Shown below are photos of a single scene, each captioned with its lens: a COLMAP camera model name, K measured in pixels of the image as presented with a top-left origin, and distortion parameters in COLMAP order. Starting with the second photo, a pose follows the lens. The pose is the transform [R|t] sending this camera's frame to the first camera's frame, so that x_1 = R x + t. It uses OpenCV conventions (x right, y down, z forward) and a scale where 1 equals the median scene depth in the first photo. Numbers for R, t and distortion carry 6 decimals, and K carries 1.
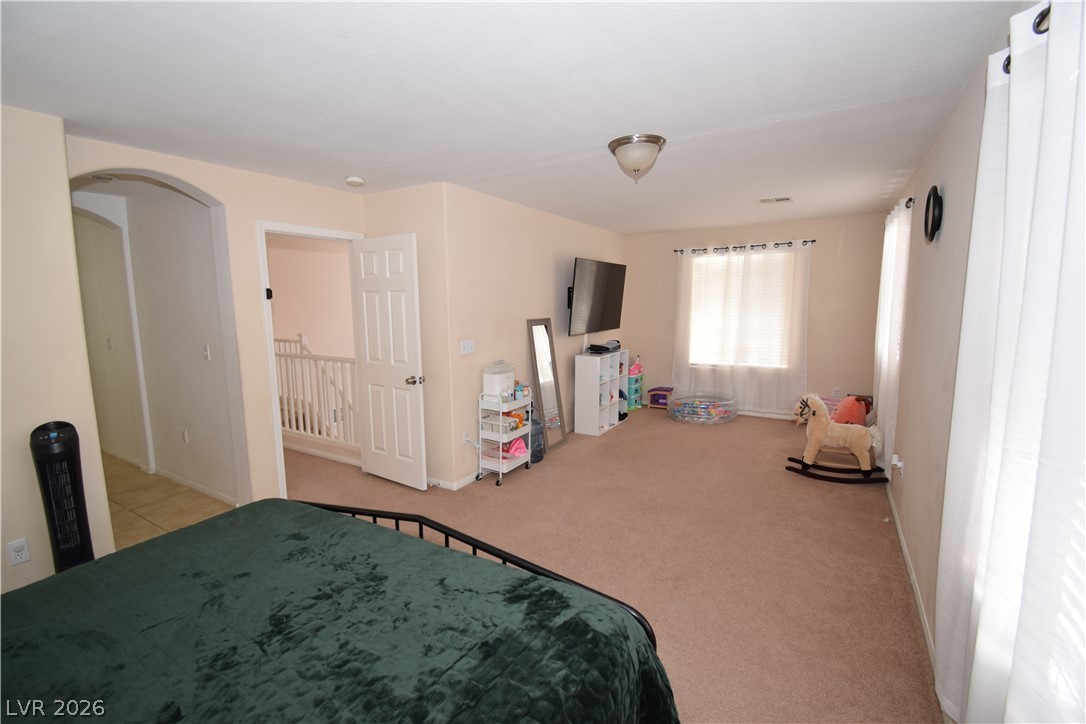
lens RADIAL K [[483.0, 0, 546.1], [0, 483.0, 364.6], [0, 0, 1]] dist [0.004483, -0.016225]
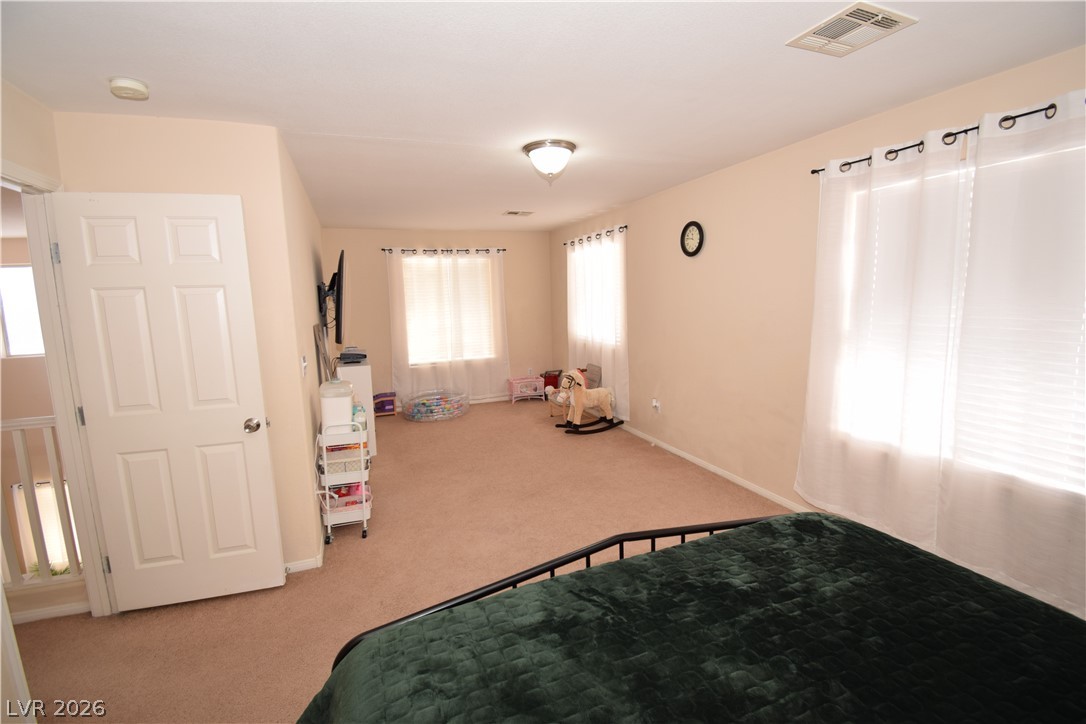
lens RADIAL K [[483.0, 0, 546.1], [0, 483.0, 364.6], [0, 0, 1]] dist [0.004483, -0.016225]
pose [[0.603247, -0.118272, 0.788736, -0.408416], [0.126206, 0.990639, 0.052022, -0.023727], [-0.787506, 0.068161, 0.612527, 0.221410]]
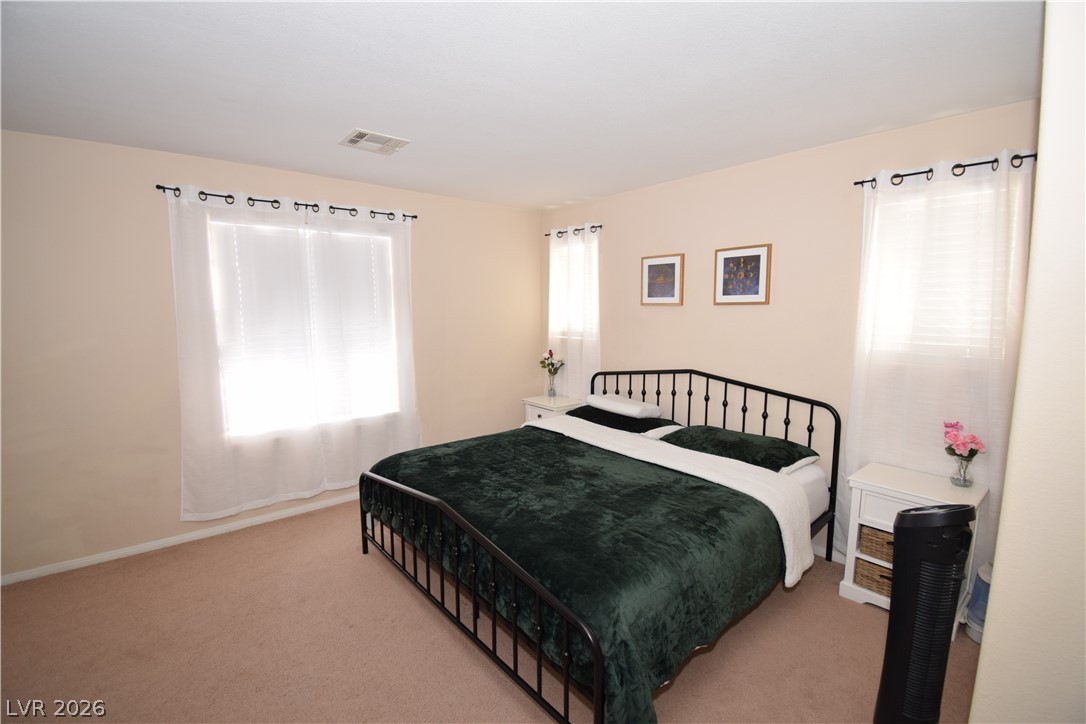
lens RADIAL K [[483.0, 0, 546.1], [0, 483.0, 364.6], [0, 0, 1]] dist [0.004483, -0.016225]
pose [[-0.936376, -0.024771, 0.350124, -0.353947], [0.066348, 0.967032, 0.245860, -0.096264], [-0.344672, 0.253448, -0.903862, 0.743867]]
